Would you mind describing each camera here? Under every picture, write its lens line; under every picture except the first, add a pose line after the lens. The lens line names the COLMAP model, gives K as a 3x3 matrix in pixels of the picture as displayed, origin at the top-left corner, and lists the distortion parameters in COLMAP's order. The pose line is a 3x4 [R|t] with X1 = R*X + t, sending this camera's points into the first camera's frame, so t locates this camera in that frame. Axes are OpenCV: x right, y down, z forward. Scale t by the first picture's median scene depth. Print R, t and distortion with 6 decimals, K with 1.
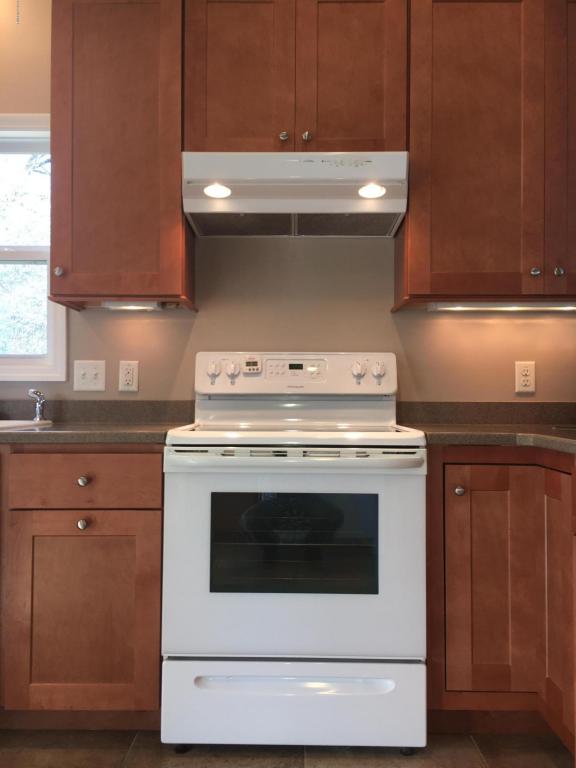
lens RADIAL K [[653.0, 0, 286.3], [0, 653.0, 384.5], [0, 0, 1]] dist [0.068926, -0.081215]
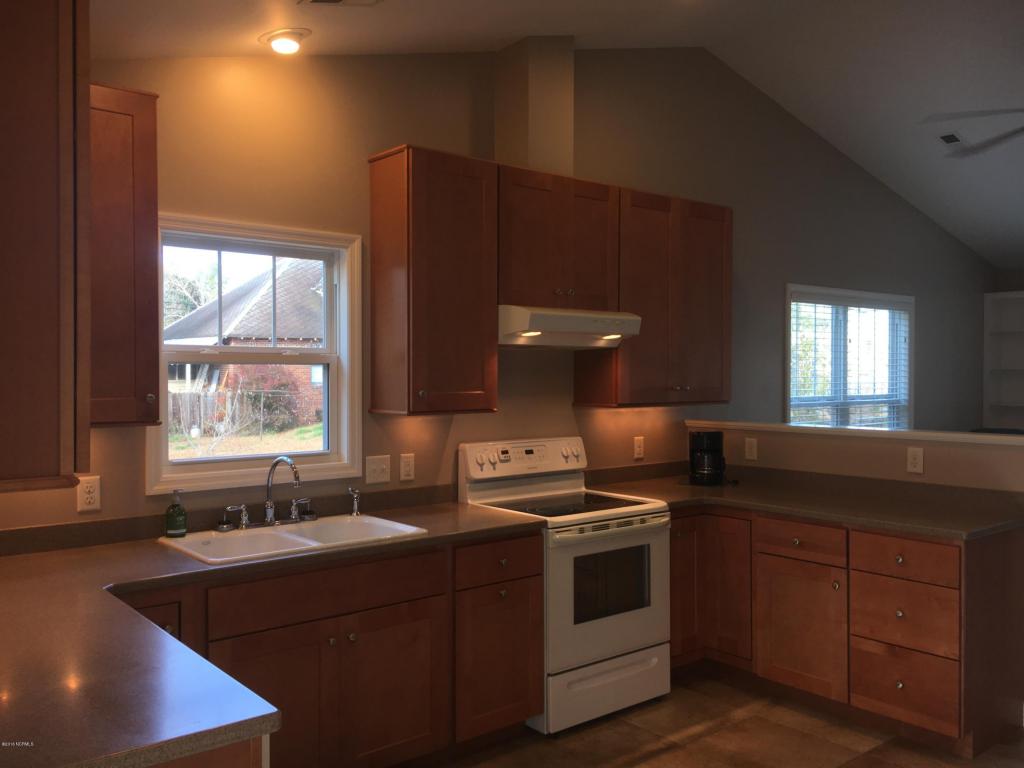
lens RADIAL K [[870.6, 0, 513.9], [0, 870.6, 386.9], [0, 0, 1]] dist [0.068926, -0.081215]
pose [[0.765250, -0.014379, 0.643572, -1.240861], [-0.008255, 0.999449, 0.032146, -0.235094], [-0.643680, -0.029912, 0.764710, -0.334477]]
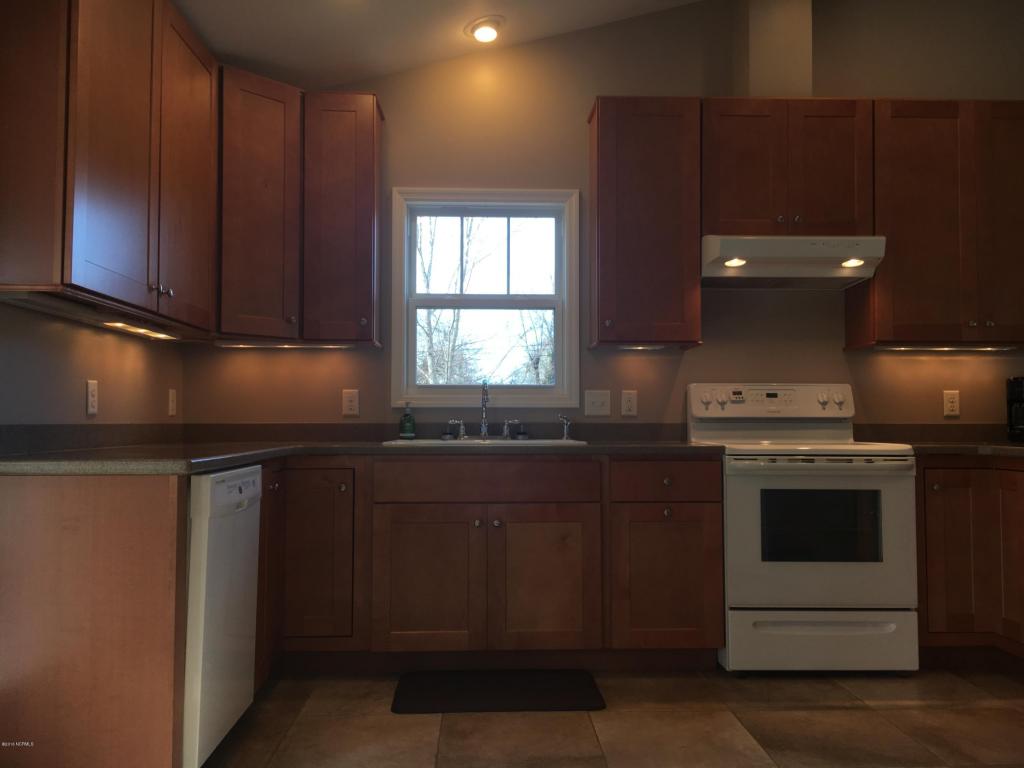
lens RADIAL K [[870.6, 0, 510.6], [0, 870.6, 385.8], [0, 0, 1]] dist [0.068926, -0.081215]
pose [[0.998816, -0.001074, 0.048644, -0.617505], [0.002107, 0.999773, -0.021191, -0.012720], [-0.048610, 0.021269, 0.998591, -0.693678]]
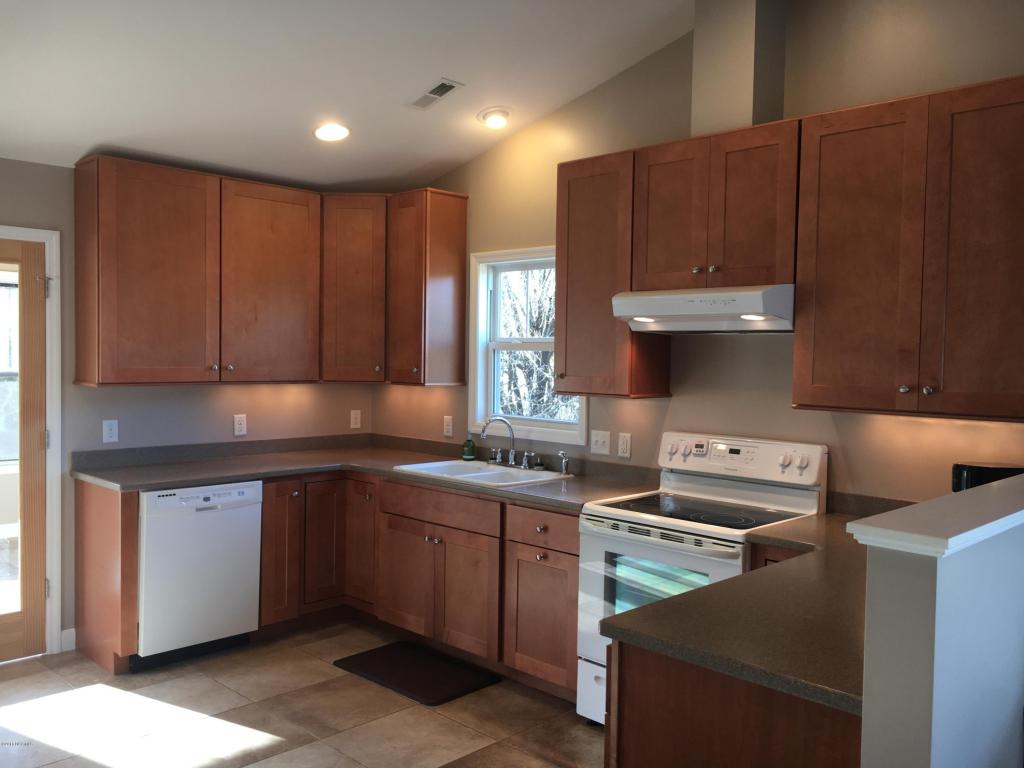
lens RADIAL K [[870.6, 0, 513.6], [0, 870.6, 383.8], [0, 0, 1]] dist [0.068926, -0.081215]
pose [[0.721826, 0.032941, -0.691290, 0.874124], [-0.001161, 0.998923, 0.046388, -0.239390], [0.692074, -0.032681, 0.721086, -0.409711]]
